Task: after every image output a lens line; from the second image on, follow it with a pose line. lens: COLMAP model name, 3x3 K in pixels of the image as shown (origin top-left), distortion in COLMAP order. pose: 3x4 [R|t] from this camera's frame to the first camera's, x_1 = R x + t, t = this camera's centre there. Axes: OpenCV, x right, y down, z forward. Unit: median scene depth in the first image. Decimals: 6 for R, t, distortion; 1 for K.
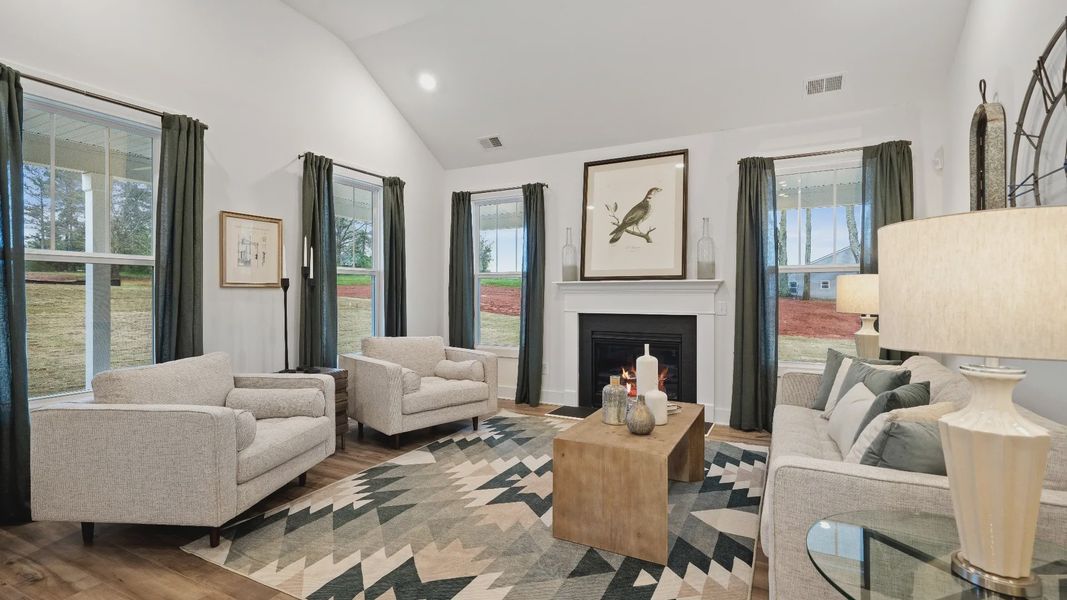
lens RADIAL K [[500.2, 0, 538.2], [0, 500.2, 295.9], [0, 0, 1]] dist [0.006614, -0.001667]
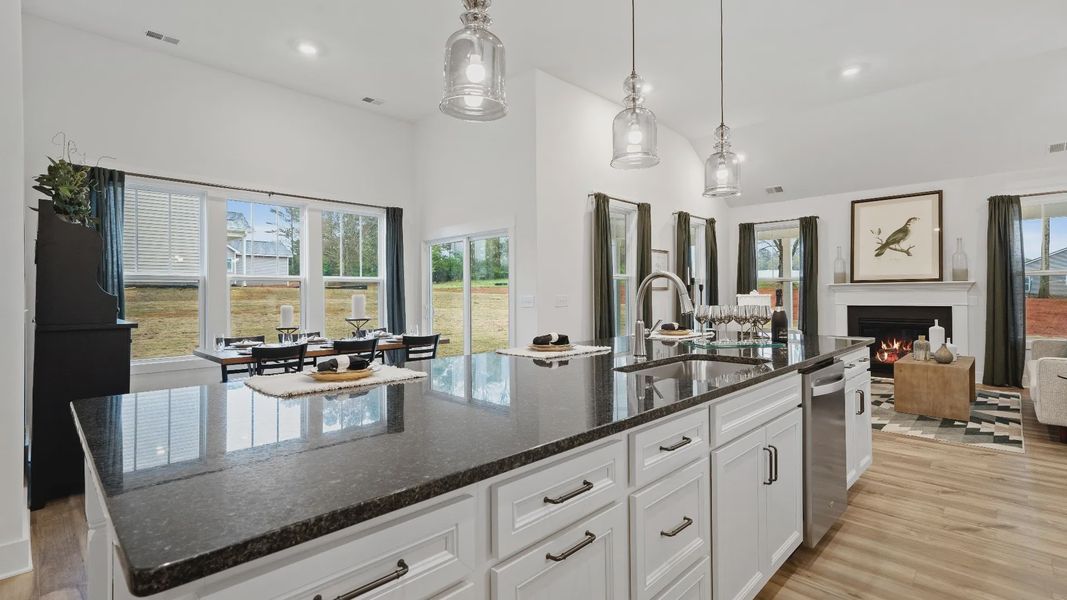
lens RADIAL K [[500.2, 0, 526.8], [0, 500.2, 292.3], [0, 0, 1]] dist [0.006614, -0.001667]
pose [[0.953049, -0.008667, -0.302693, -0.443654], [0.006039, 0.999936, -0.009617, 0.005872], [0.302757, 0.007338, 0.953040, -0.799982]]
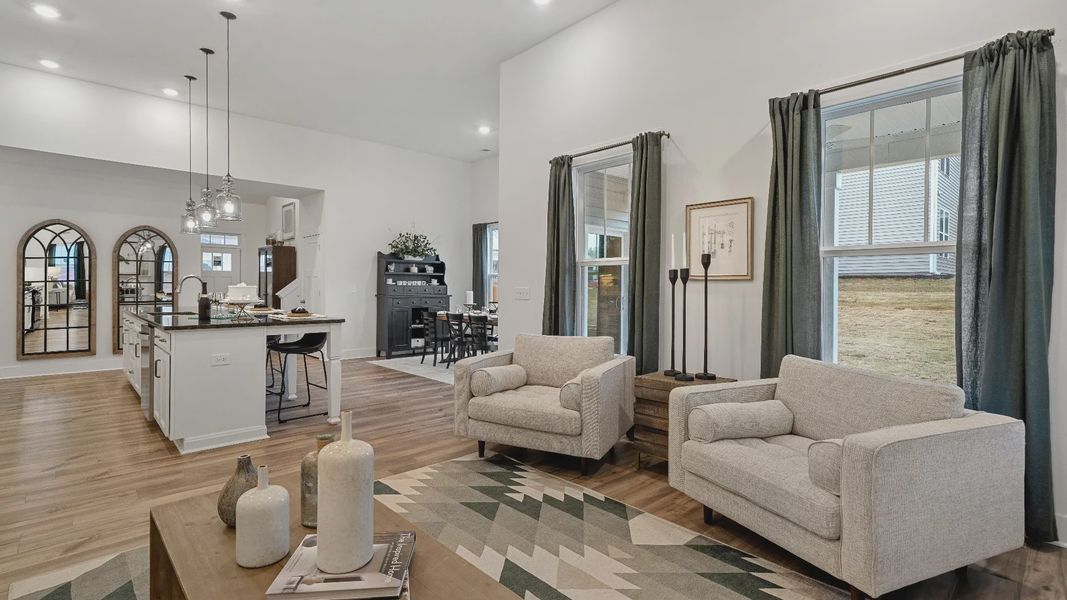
lens RADIAL K [[500.2, 0, 514.1], [0, 500.2, 288.4], [0, 0, 1]] dist [0.006614, -0.001667]
pose [[-0.362947, -0.003159, -0.931805, 0.368871], [-0.014054, 0.999899, 0.002085, 0.001808], [0.931704, 0.013852, -0.362954, 0.873656]]
